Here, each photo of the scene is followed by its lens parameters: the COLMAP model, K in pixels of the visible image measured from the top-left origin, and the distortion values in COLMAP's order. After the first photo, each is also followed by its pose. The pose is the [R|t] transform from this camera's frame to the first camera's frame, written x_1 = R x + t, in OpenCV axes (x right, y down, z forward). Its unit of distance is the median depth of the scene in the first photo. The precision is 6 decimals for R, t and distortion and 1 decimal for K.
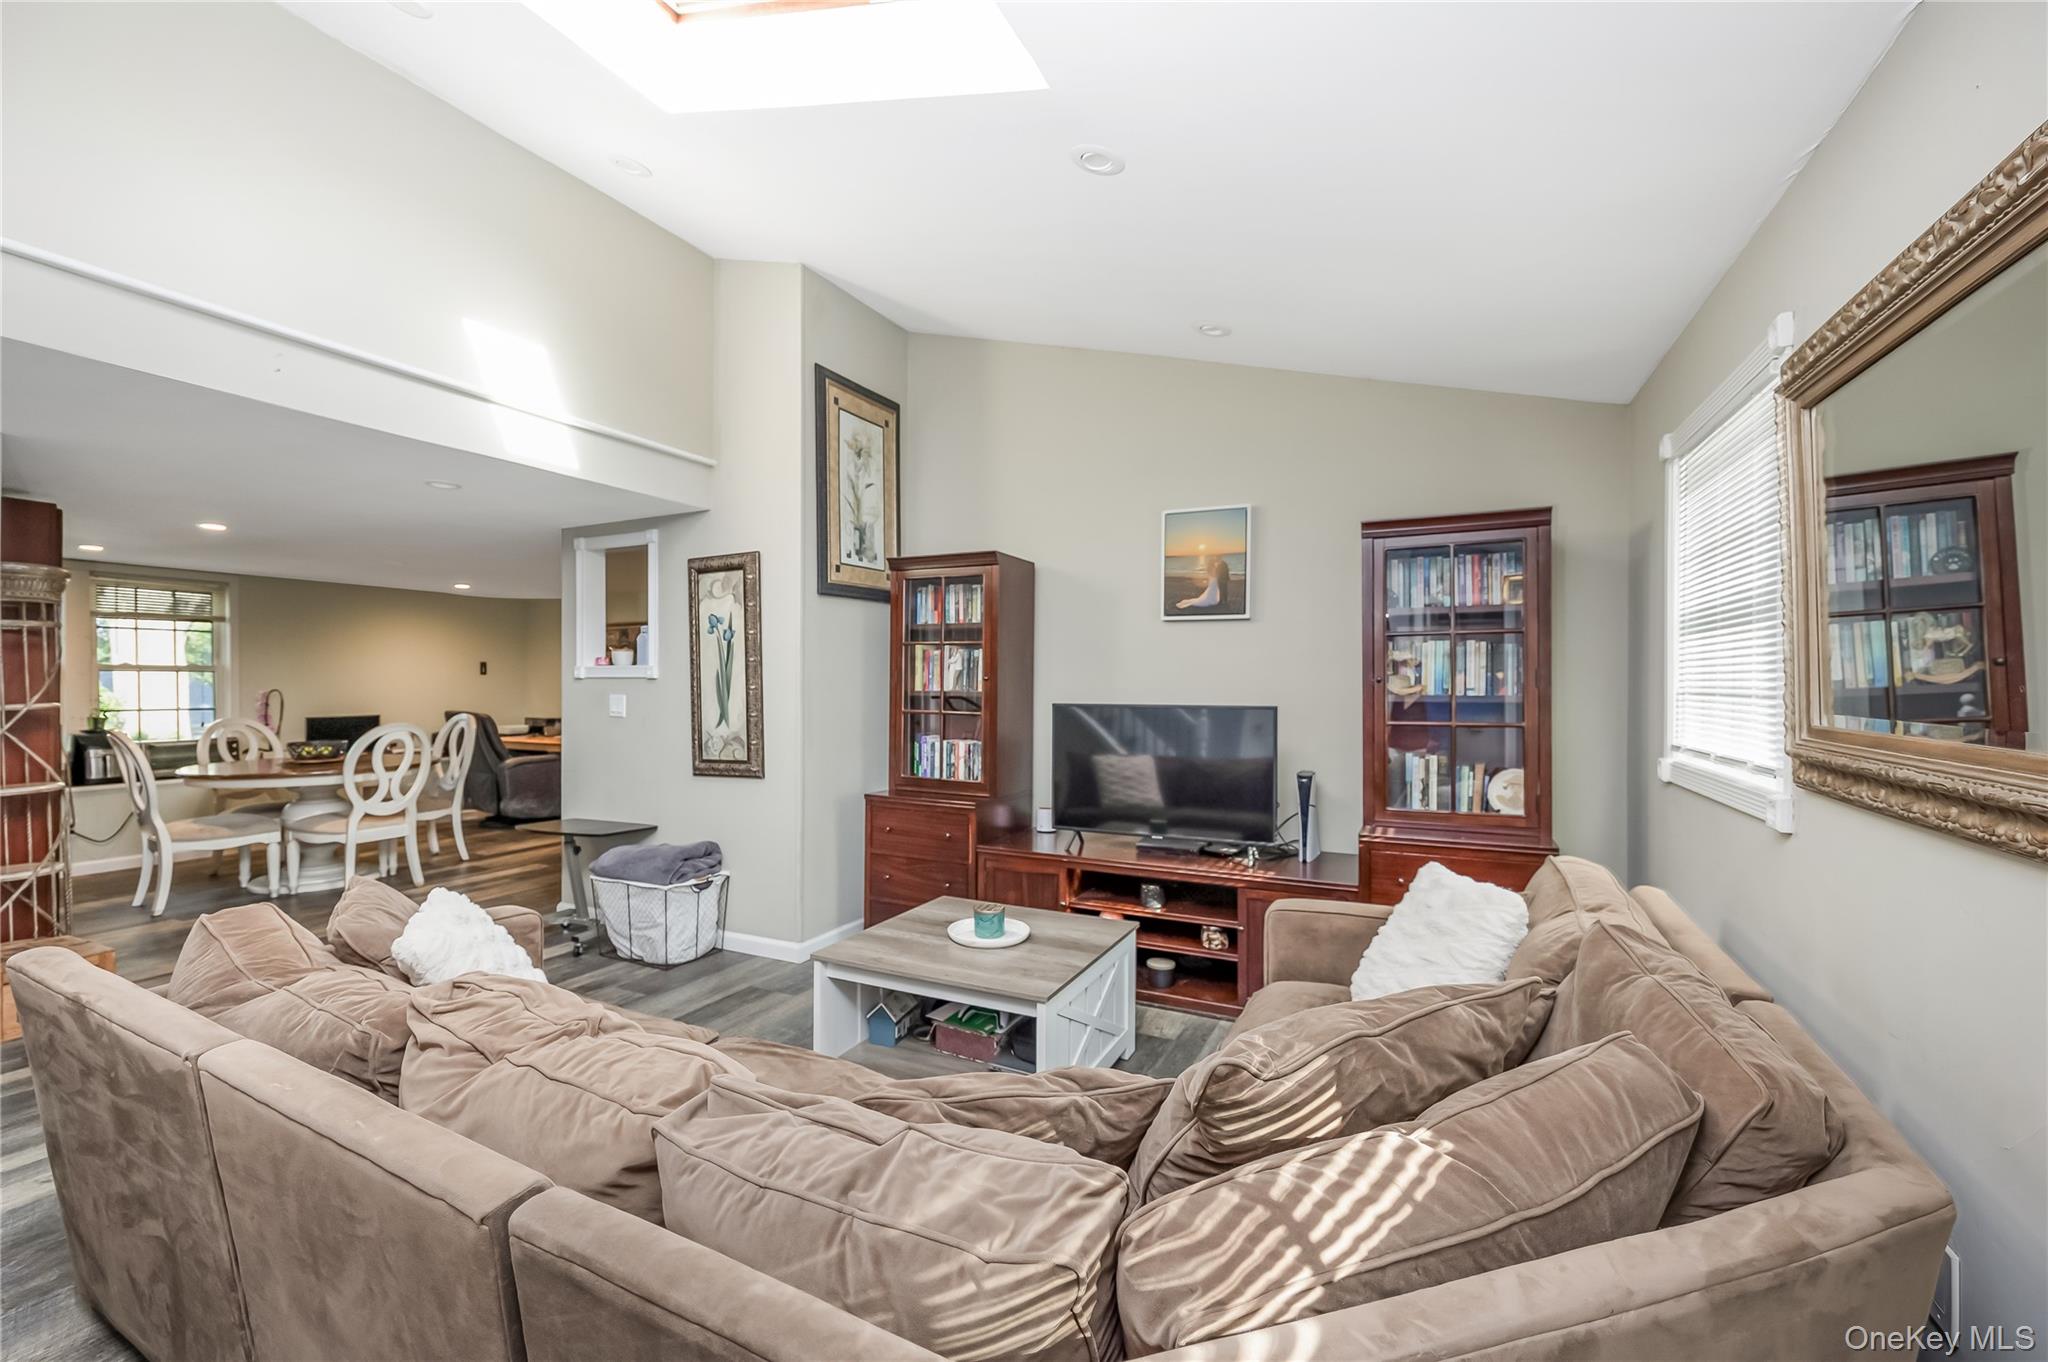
lens RADIAL K [[810.1, 0, 1018.9], [0, 810.1, 680.3], [0, 0, 1]] dist [-0.000733, -0.000005]
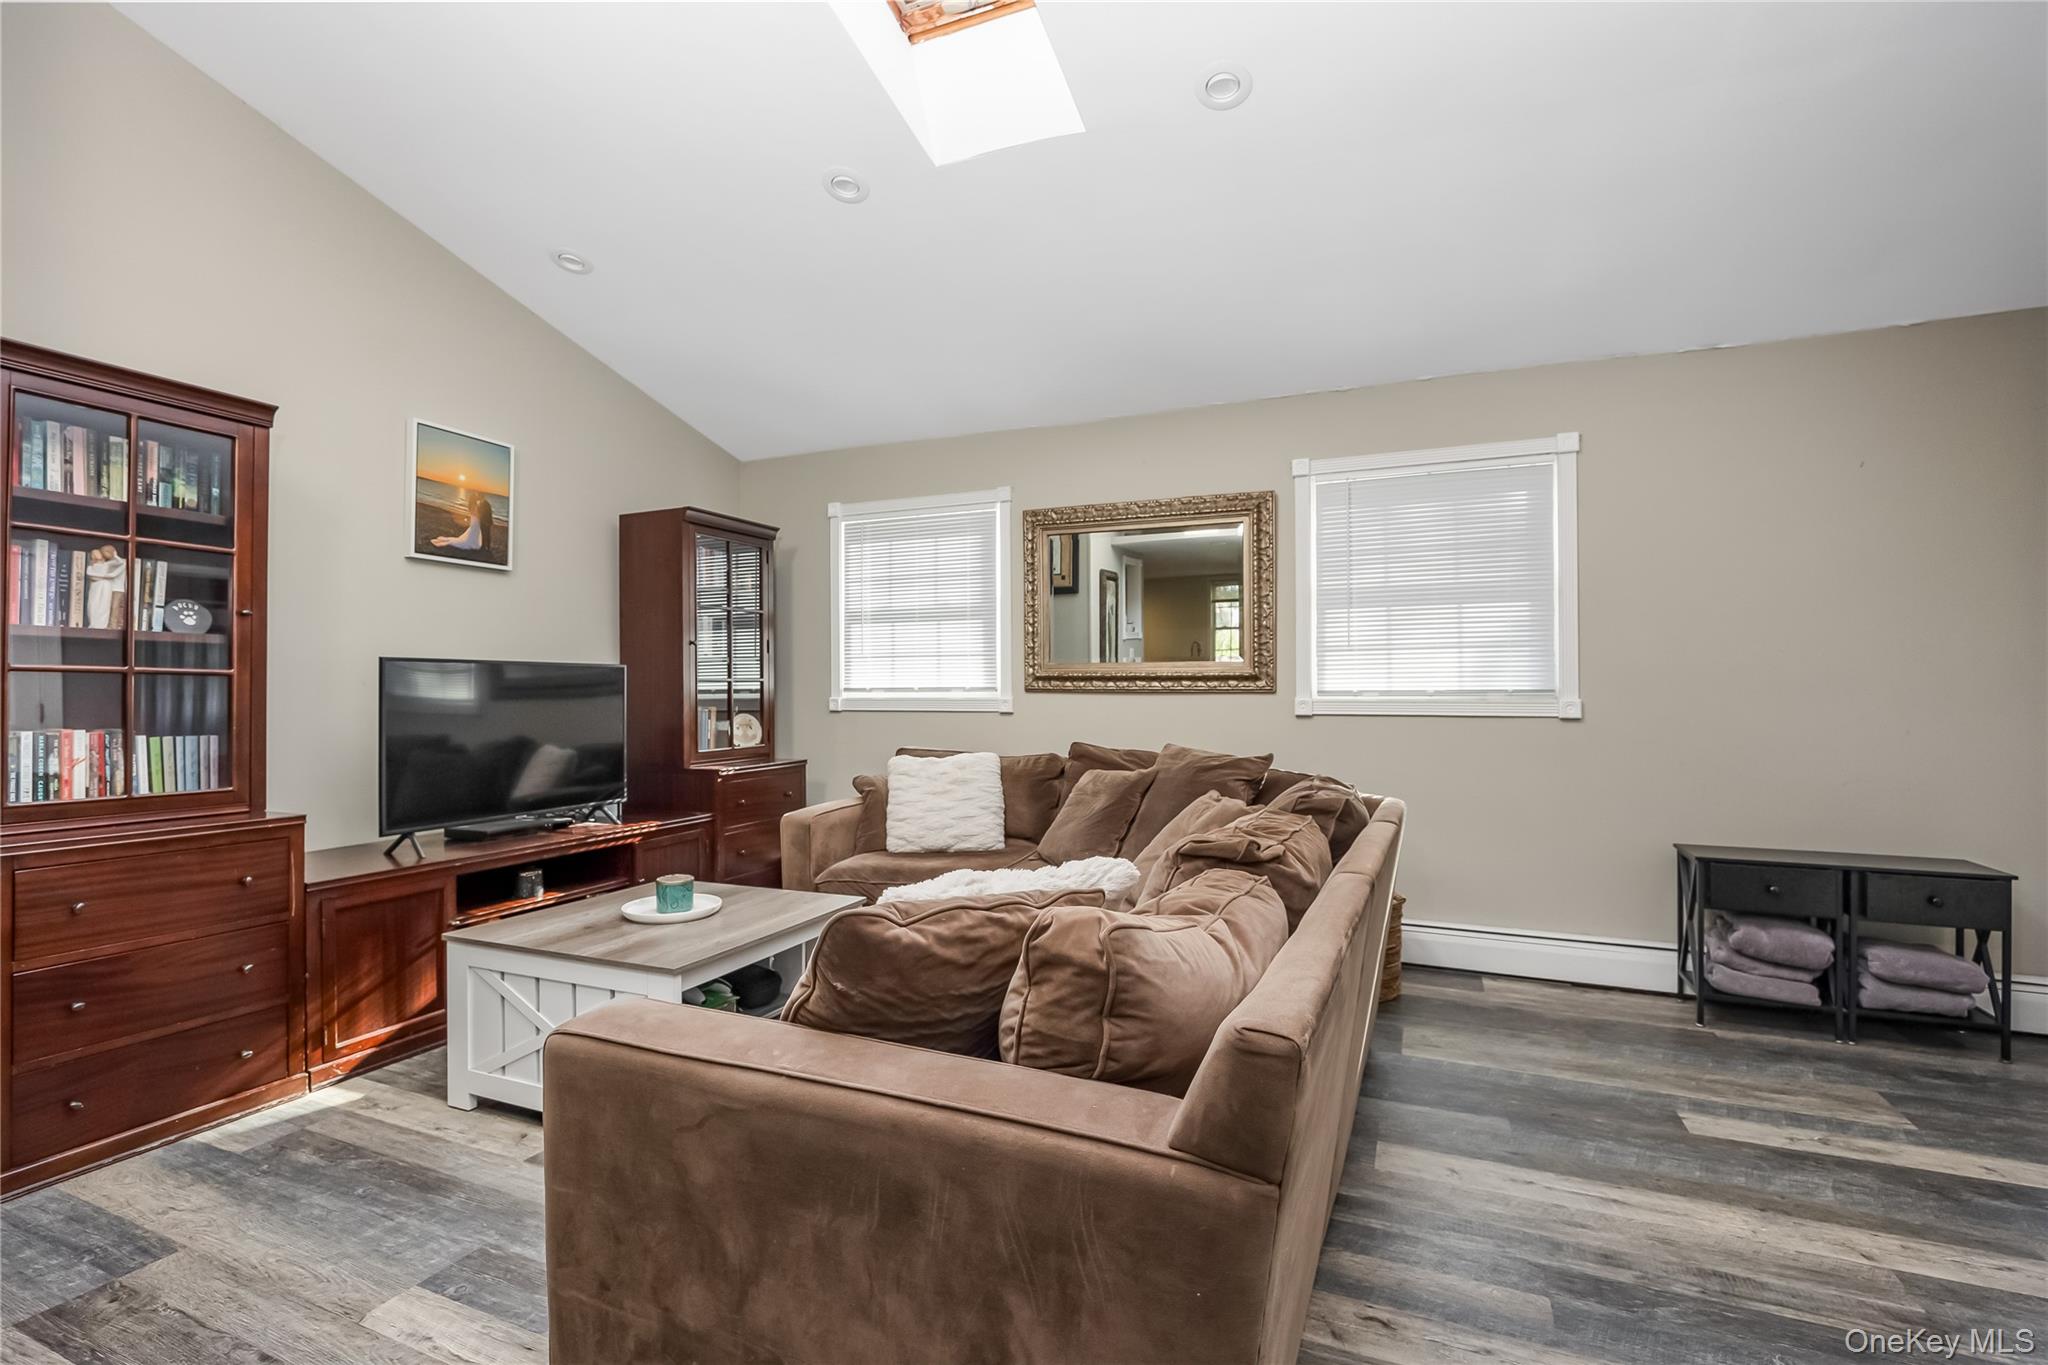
lens RADIAL K [[916.5, 0, 1022.1], [0, 916.5, 683.1], [0, 0, 1]] dist [-0.002271, -0.000109]
pose [[-0.039879, 0.006970, 0.999180, -0.738320], [-0.003445, 0.999969, -0.007113, 0.052261], [-0.999199, -0.003726, -0.039854, 0.459589]]
